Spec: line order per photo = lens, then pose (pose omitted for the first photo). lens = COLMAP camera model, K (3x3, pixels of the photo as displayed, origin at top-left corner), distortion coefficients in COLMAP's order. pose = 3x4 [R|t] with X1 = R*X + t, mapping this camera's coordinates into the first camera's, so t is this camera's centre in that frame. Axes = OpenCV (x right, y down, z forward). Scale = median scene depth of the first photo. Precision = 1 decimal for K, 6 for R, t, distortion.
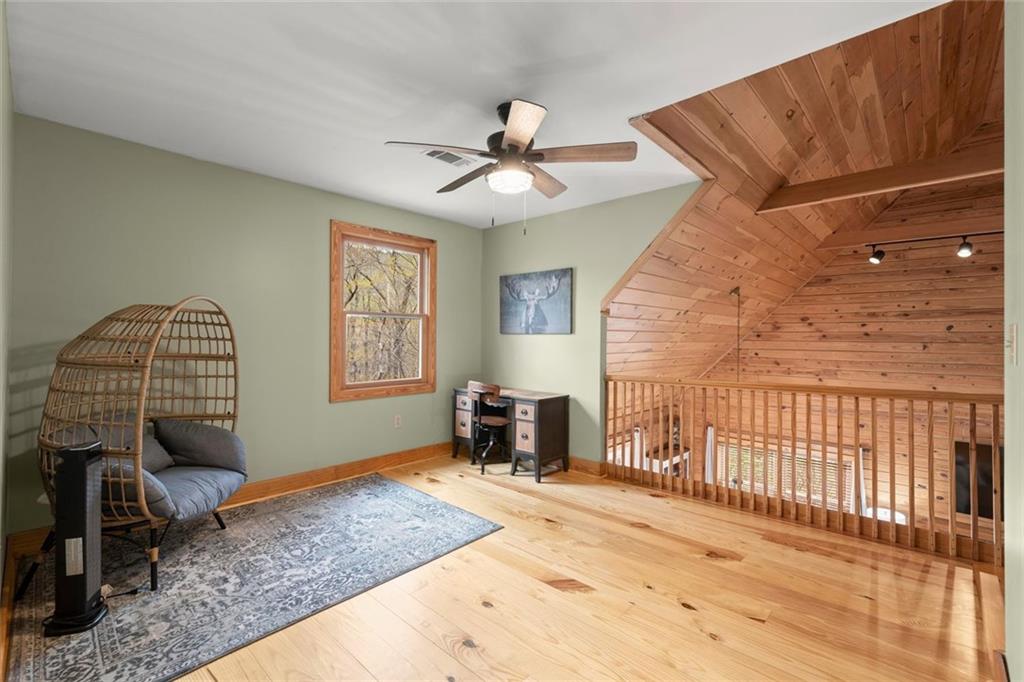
lens RADIAL K [[443.2, 0, 510.8], [0, 443.2, 337.1], [0, 0, 1]] dist [0.000910, 0.000446]
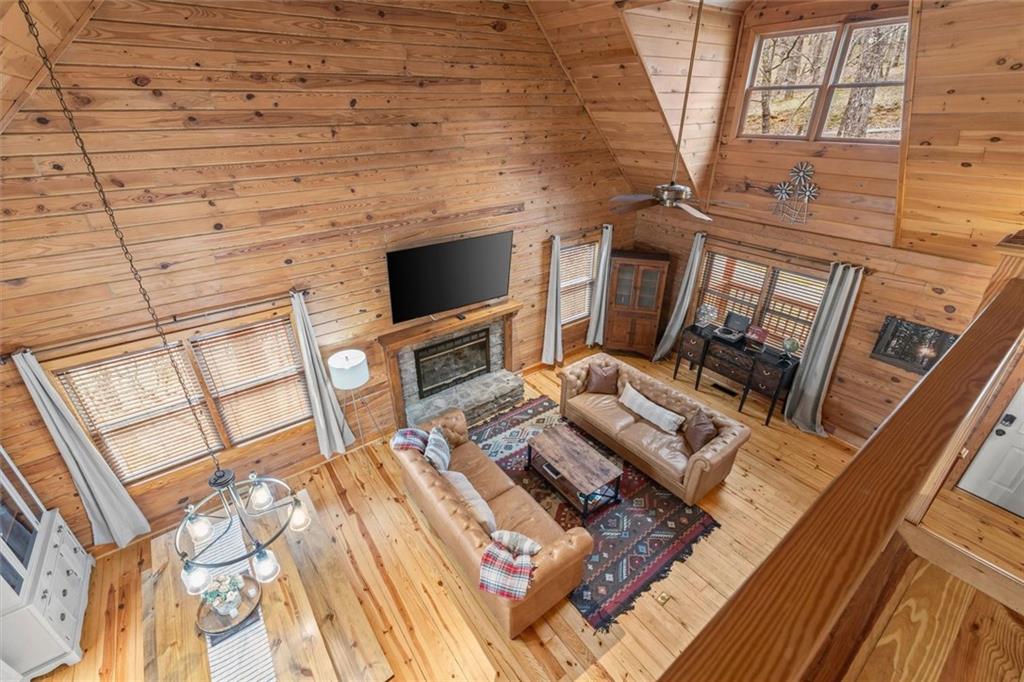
lens RADIAL K [[443.2, 0, 512.8], [0, 443.2, 344.3], [0, 0, 1]] dist [0.000910, 0.000446]
pose [[0.177900, -0.465814, 0.866815, 0.187173], [0.015649, 0.882094, 0.470813, -0.008767], [-0.983924, -0.070193, 0.164214, 0.532112]]
